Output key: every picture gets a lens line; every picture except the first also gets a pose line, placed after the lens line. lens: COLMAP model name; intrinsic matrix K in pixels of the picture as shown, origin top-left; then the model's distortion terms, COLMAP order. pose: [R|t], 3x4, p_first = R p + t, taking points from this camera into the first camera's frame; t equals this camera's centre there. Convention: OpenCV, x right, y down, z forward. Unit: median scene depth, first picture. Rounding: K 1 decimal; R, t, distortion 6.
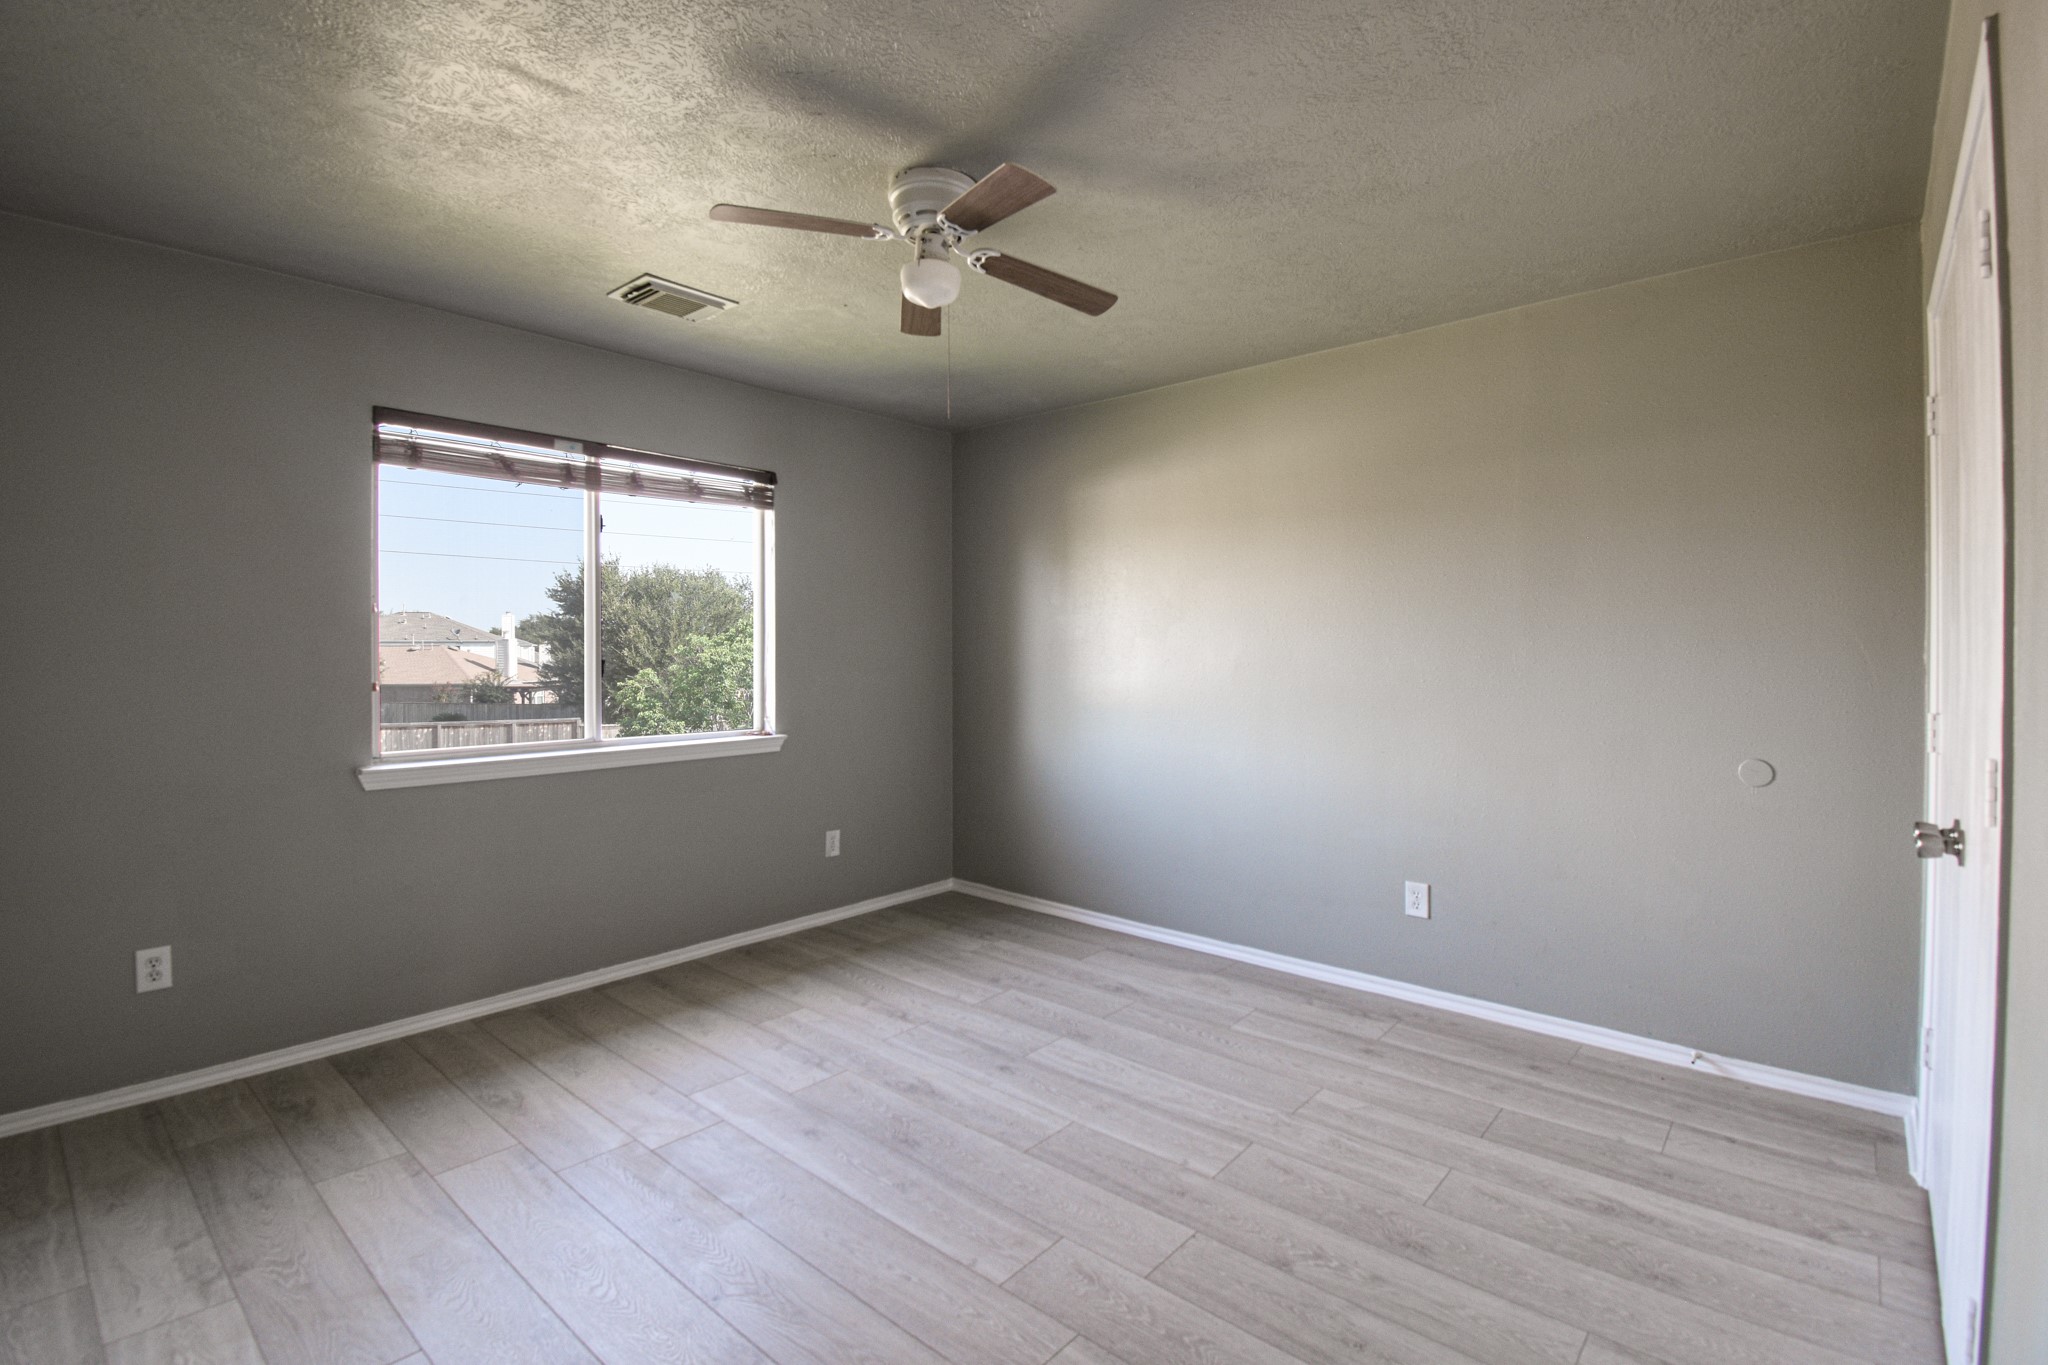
lens RADIAL K [[919.1, 0, 1039.4], [0, 919.1, 663.9], [0, 0, 1]] dist [-0.015186, -0.009579]
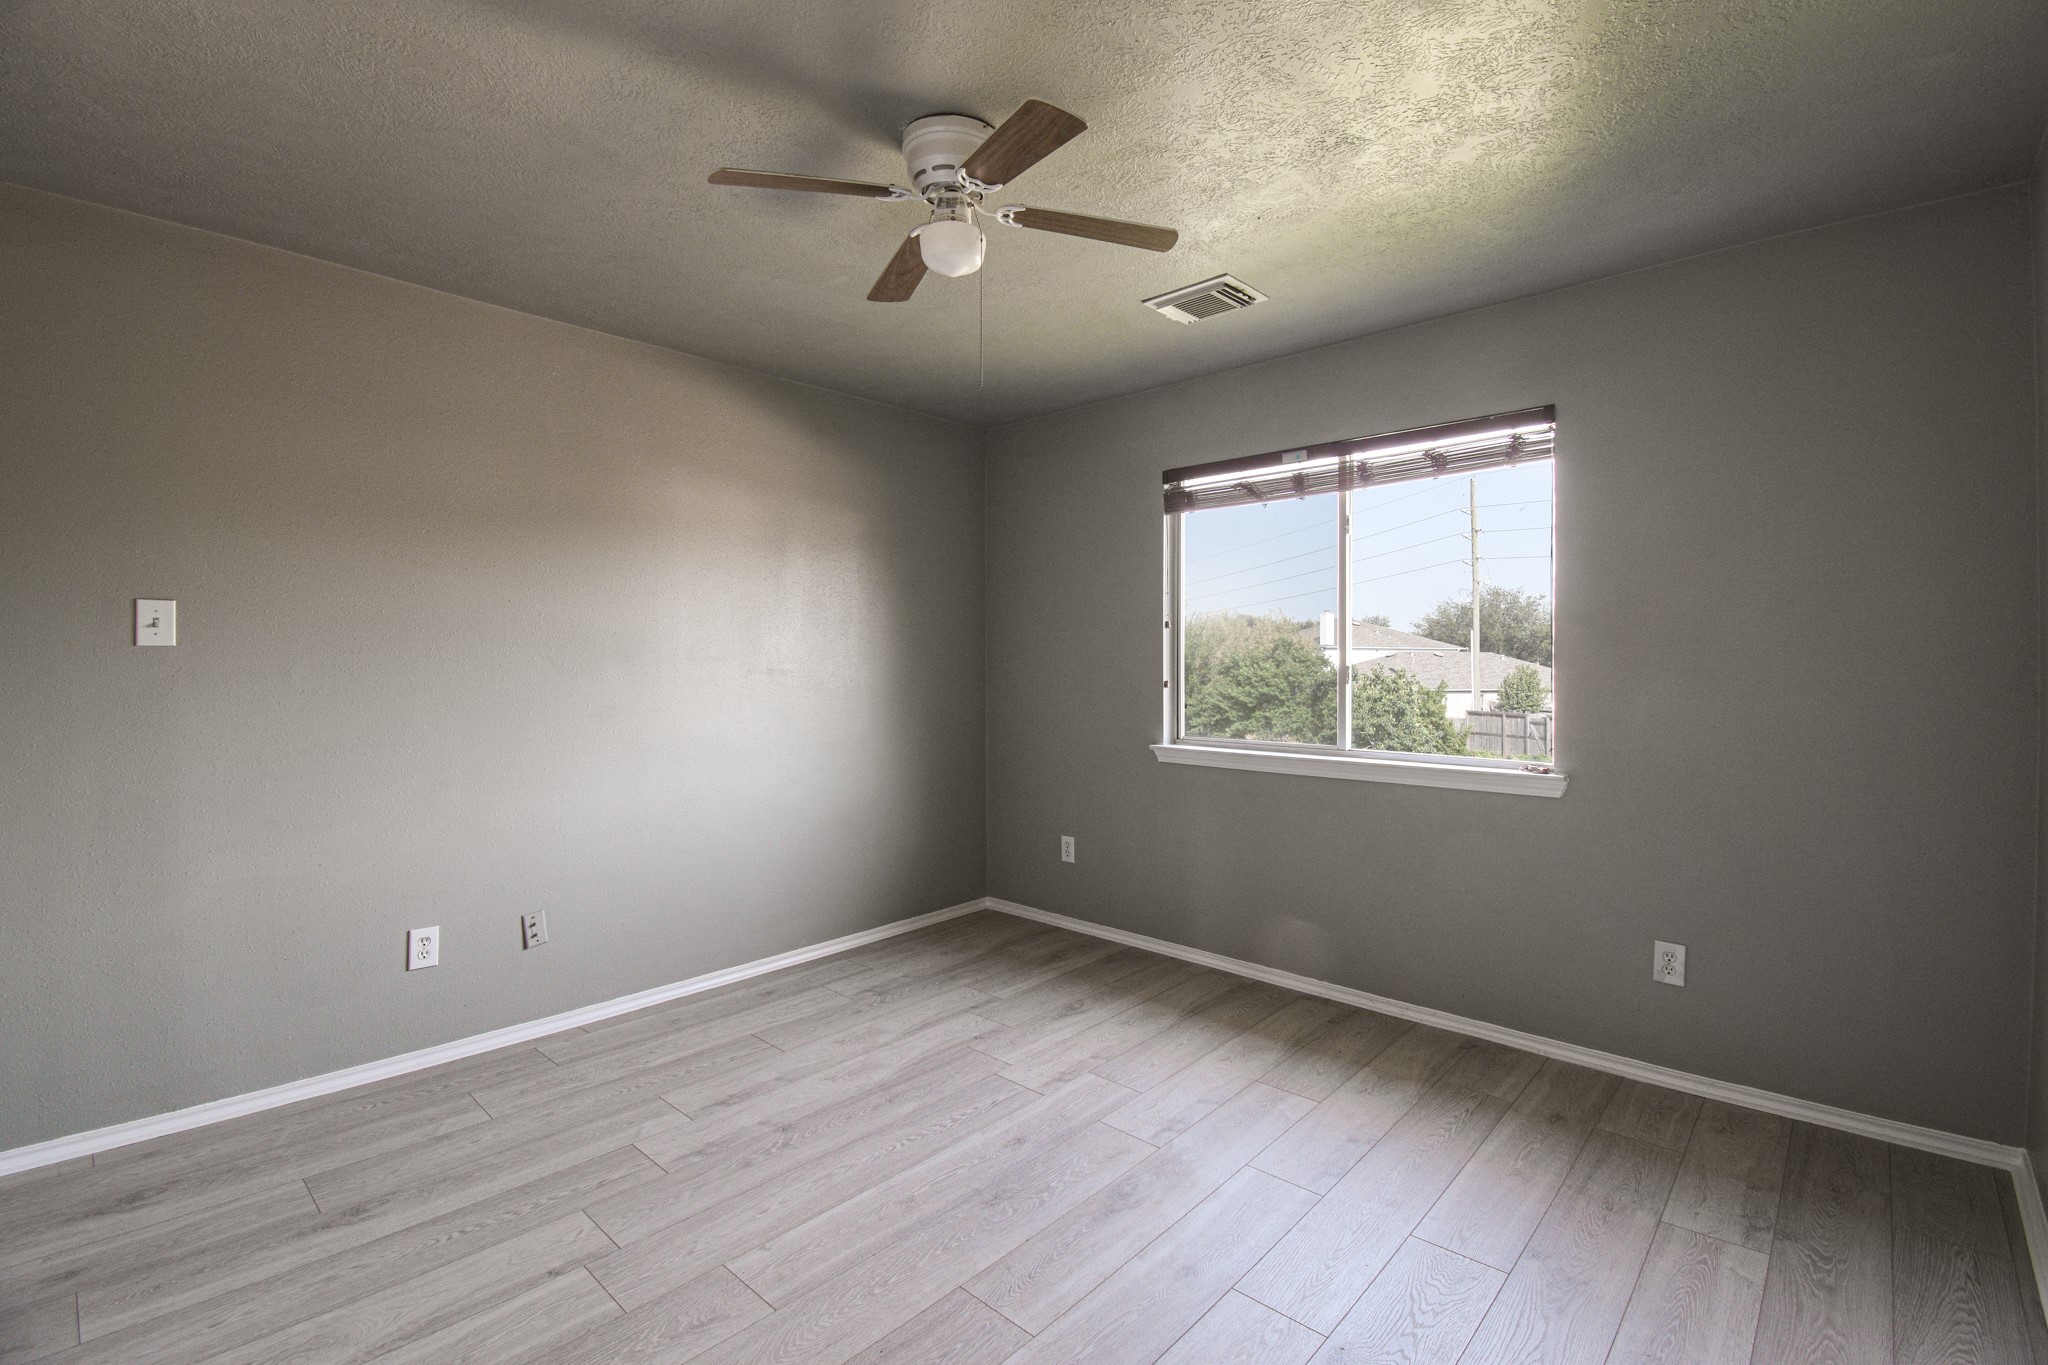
lens RADIAL K [[919.1, 0, 1034.5], [0, 919.1, 670.7], [0, 0, 1]] dist [-0.015186, -0.009579]
pose [[-0.043501, 0.013880, -0.998957, 0.593192], [-0.014256, 0.999793, 0.014512, -0.010211], [0.998952, 0.014873, -0.043294, 0.849745]]
